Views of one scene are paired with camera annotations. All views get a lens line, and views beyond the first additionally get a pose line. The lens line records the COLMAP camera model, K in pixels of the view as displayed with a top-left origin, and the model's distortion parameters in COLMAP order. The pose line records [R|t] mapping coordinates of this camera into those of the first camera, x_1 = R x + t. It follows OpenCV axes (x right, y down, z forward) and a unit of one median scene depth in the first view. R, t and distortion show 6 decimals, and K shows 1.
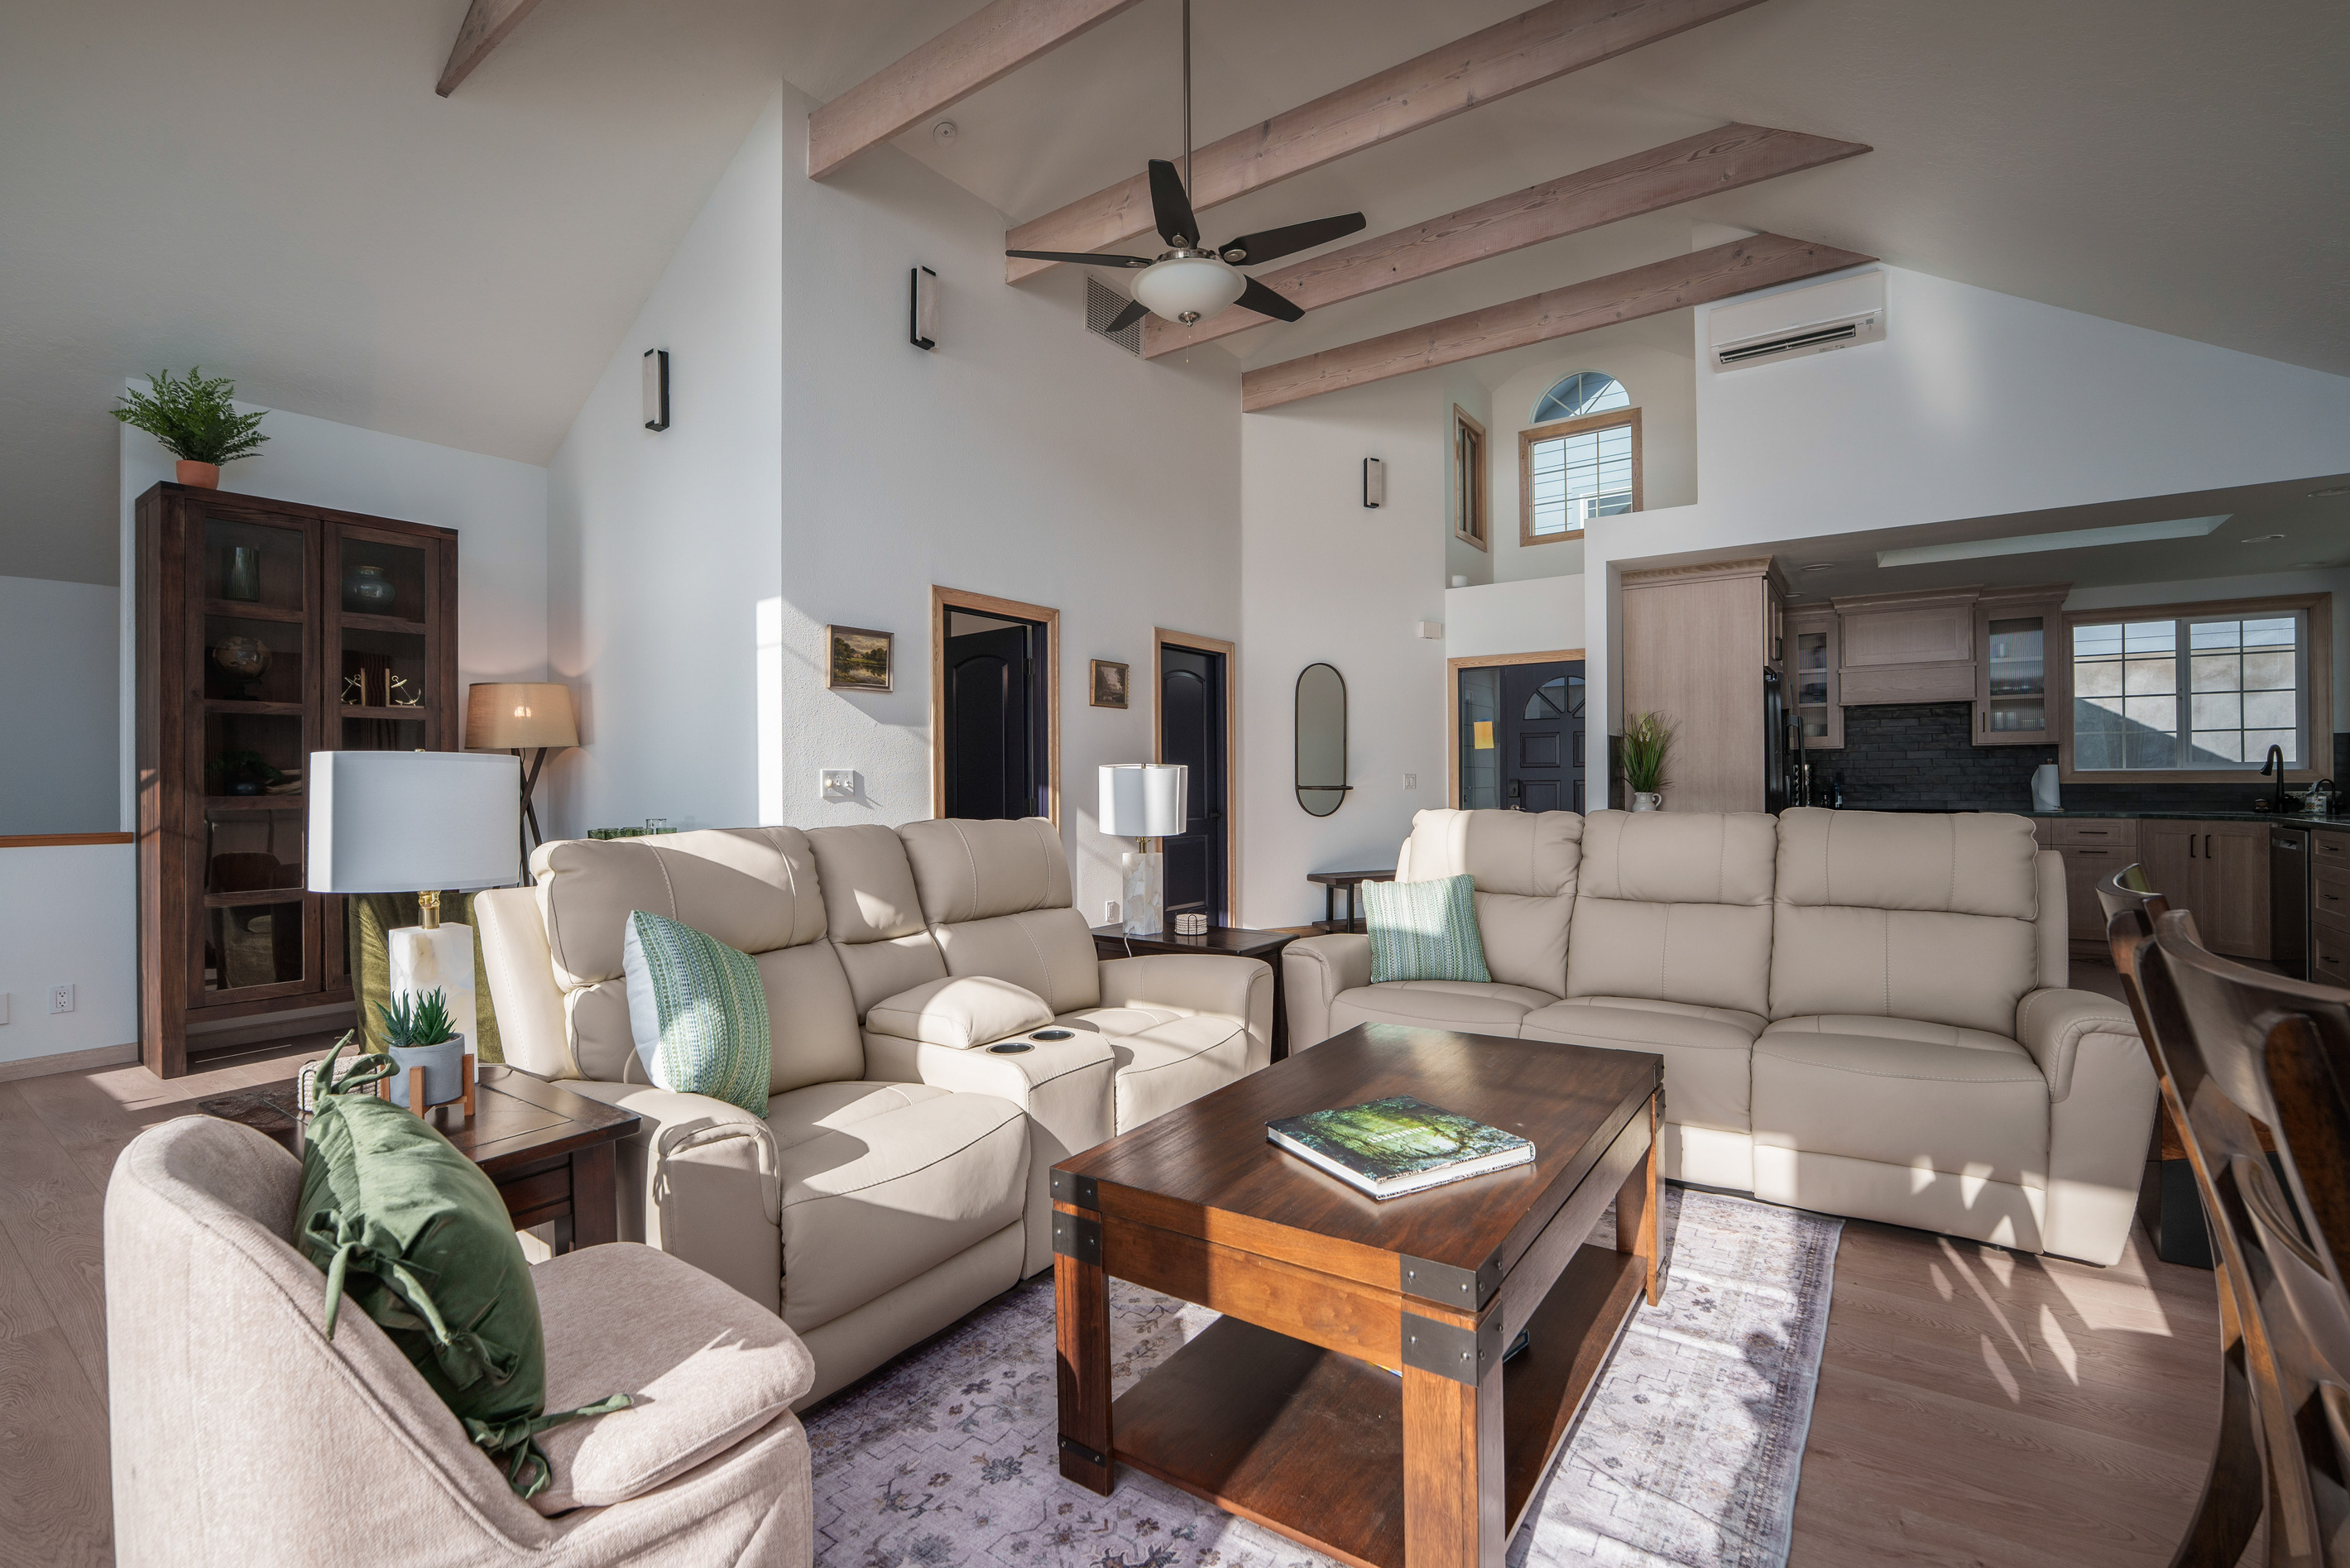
lens RADIAL K [[1047.0, 0, 1175.0], [0, 1047.0, 784.5], [0, 0, 1]] dist [-0.007292, 0.000123]
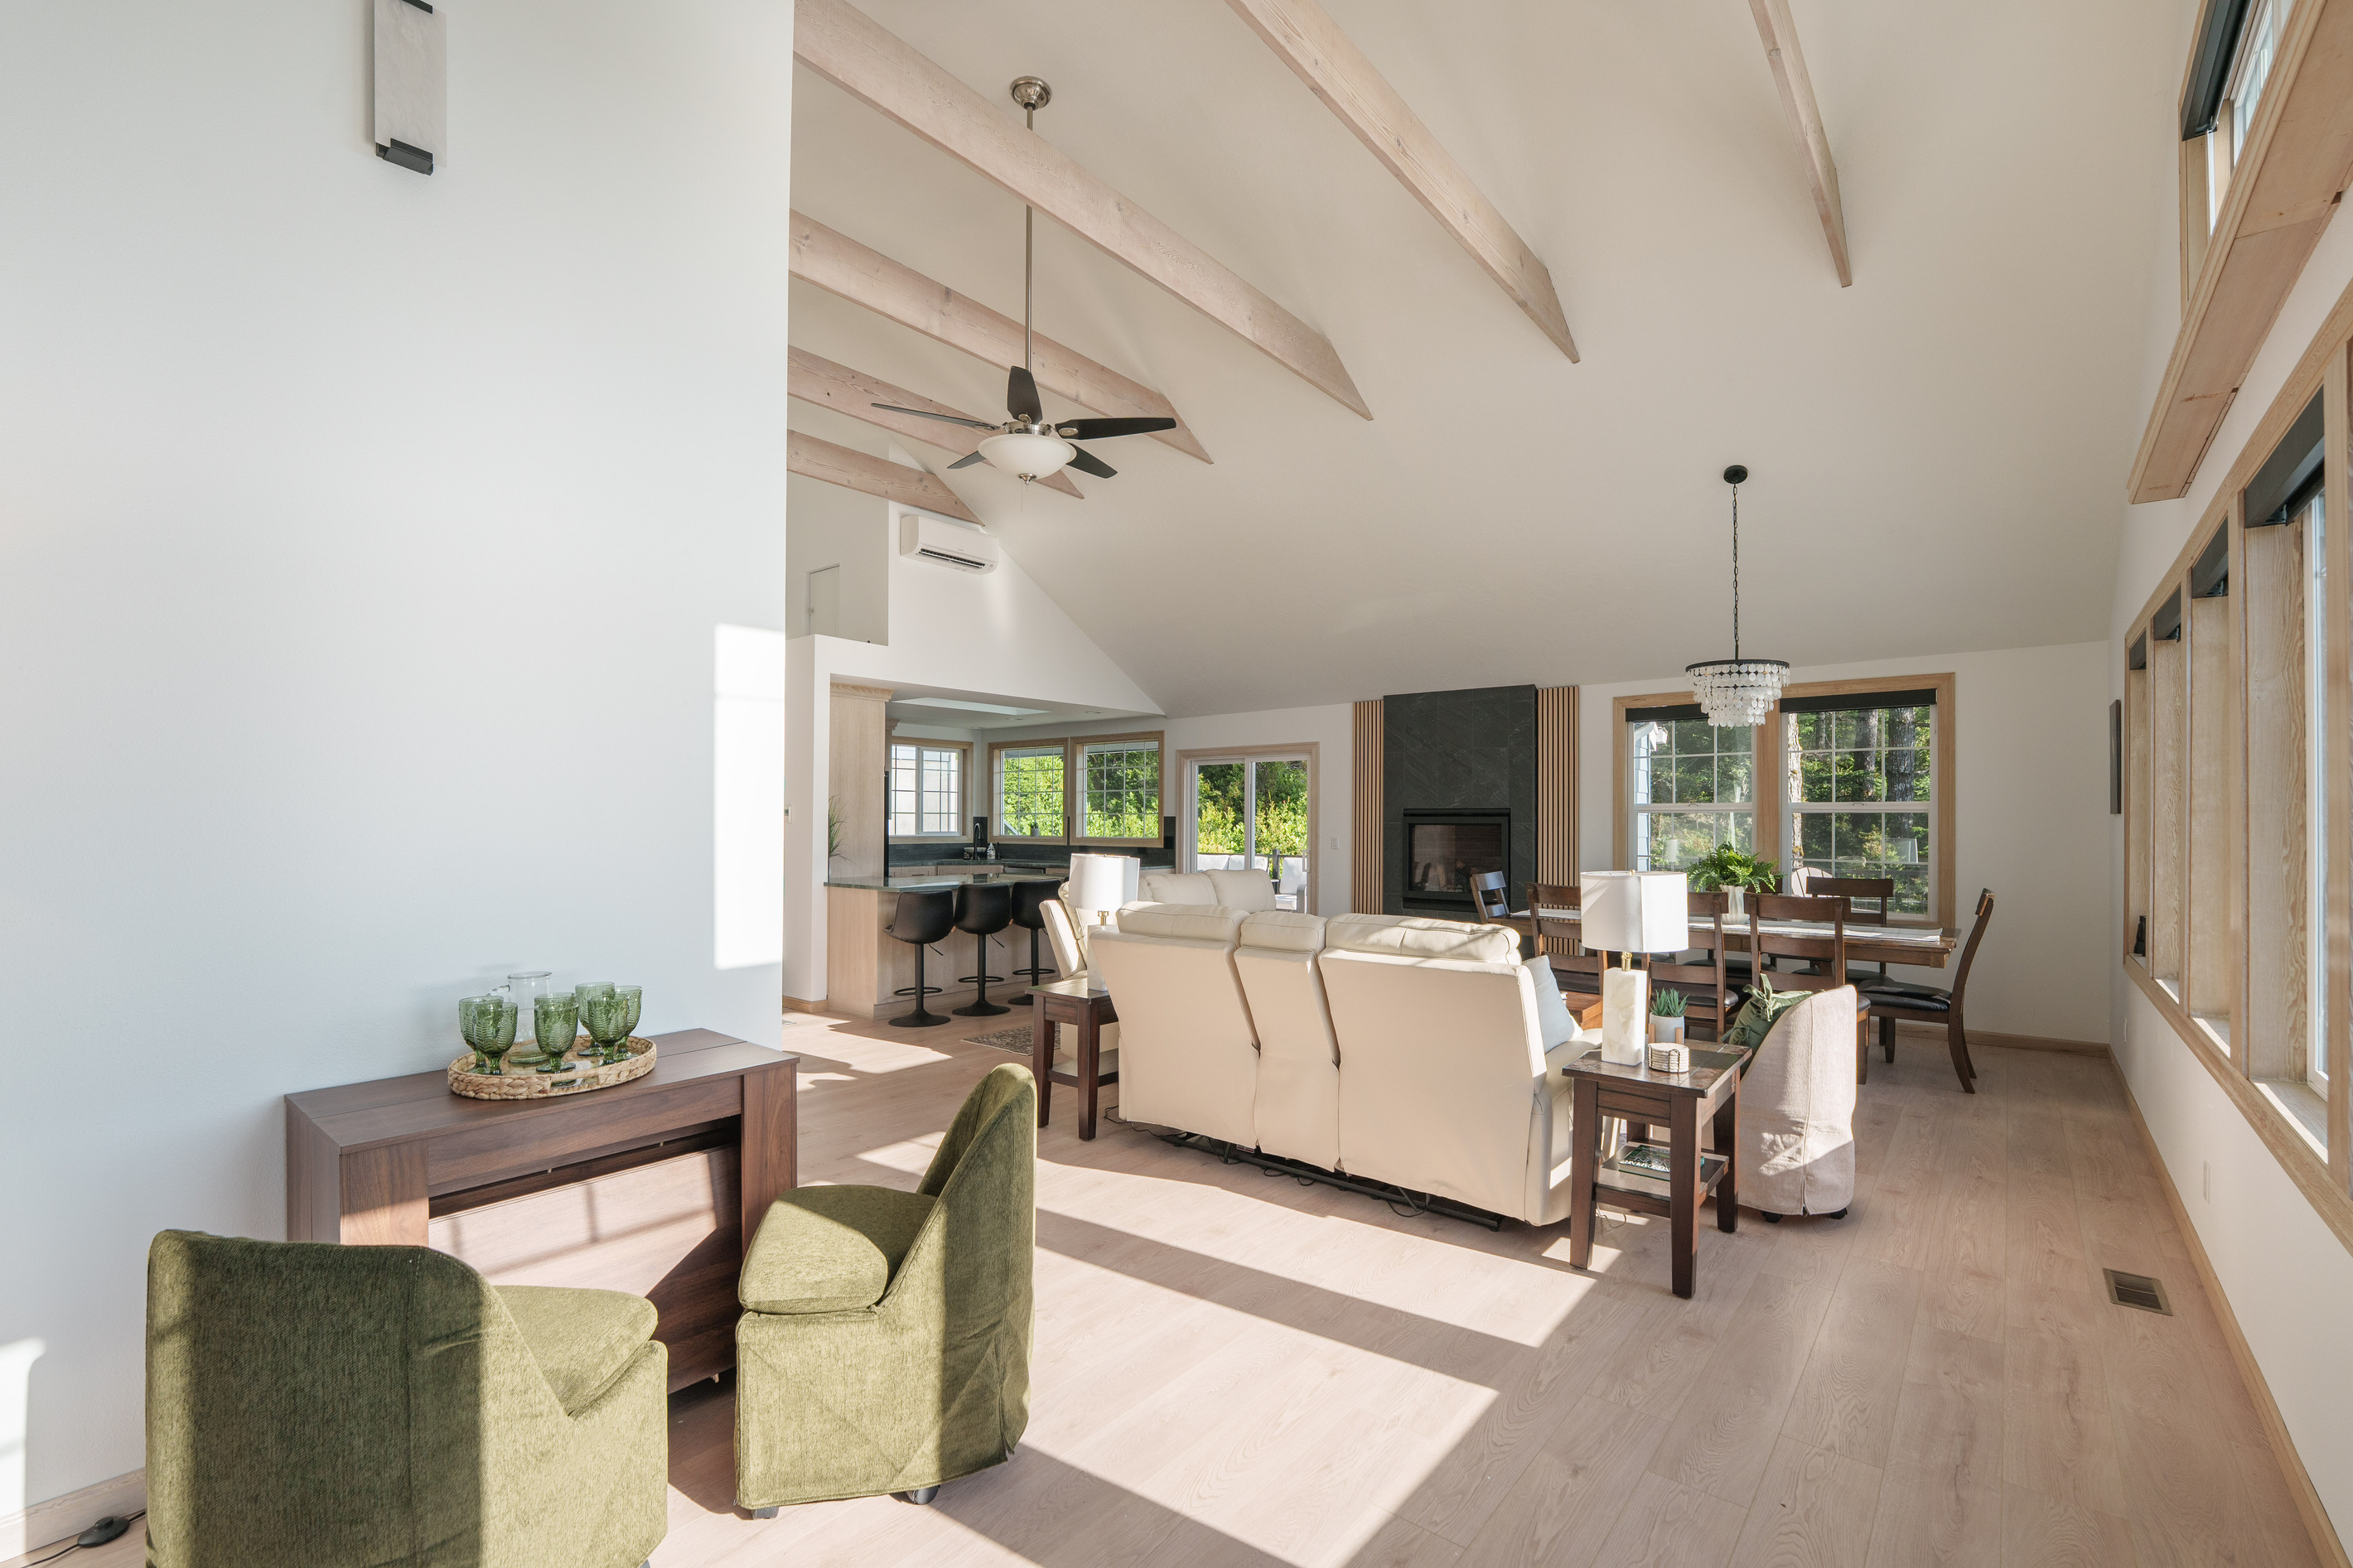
lens RADIAL K [[1048.2, 0, 1171.7], [0, 1048.2, 795.8], [0, 0, 1]] dist [-0.007292, 0.000123]
pose [[0.055058, 0.020648, 0.998270, -2.677719], [-0.001301, 0.999787, -0.020608, -0.149148], [-0.998482, -0.000164, 0.055073, 1.798636]]
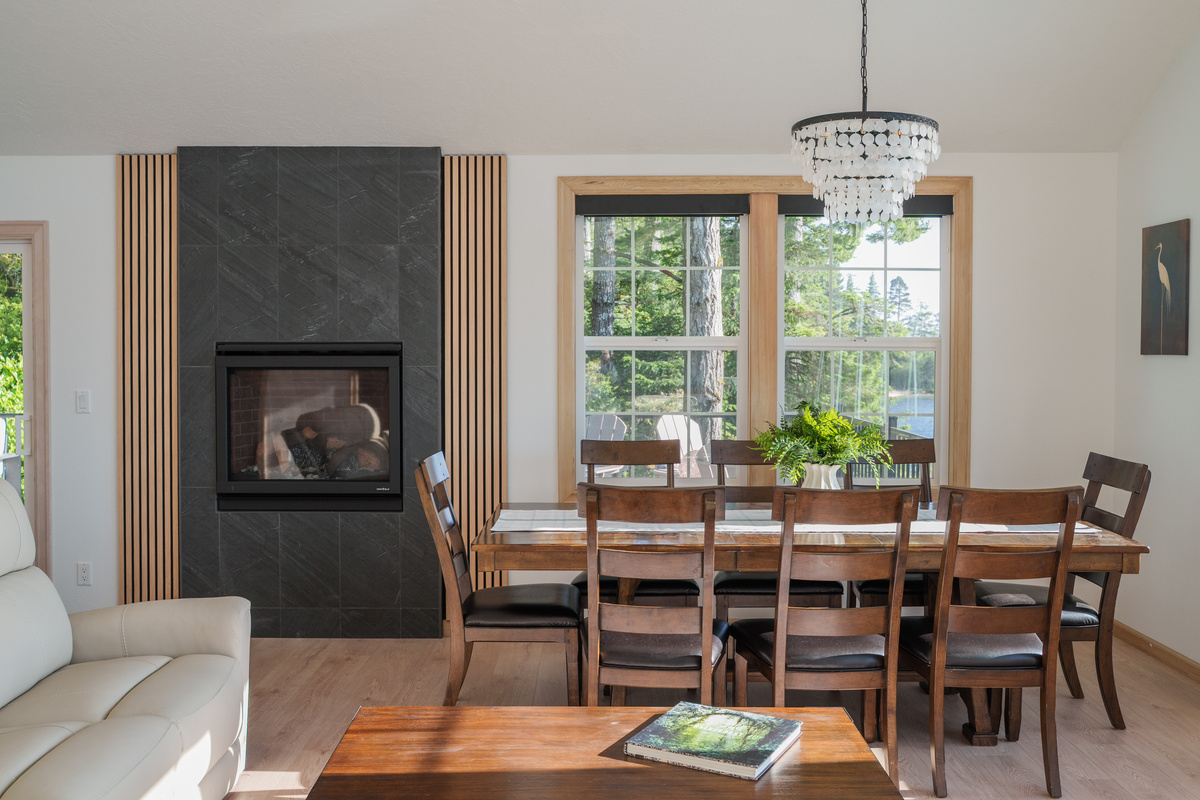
lens RADIAL K [[1160.3, 0, 604.4], [0, 1160.3, 391.7], [0, 0, 1]] dist [-0.032973, 0.000000]
pose [[-0.585561, -0.027951, 0.810146, -0.916525], [-0.002543, 0.999464, 0.032645, -0.162250], [-0.810624, 0.017056, -0.585318, 1.984783]]
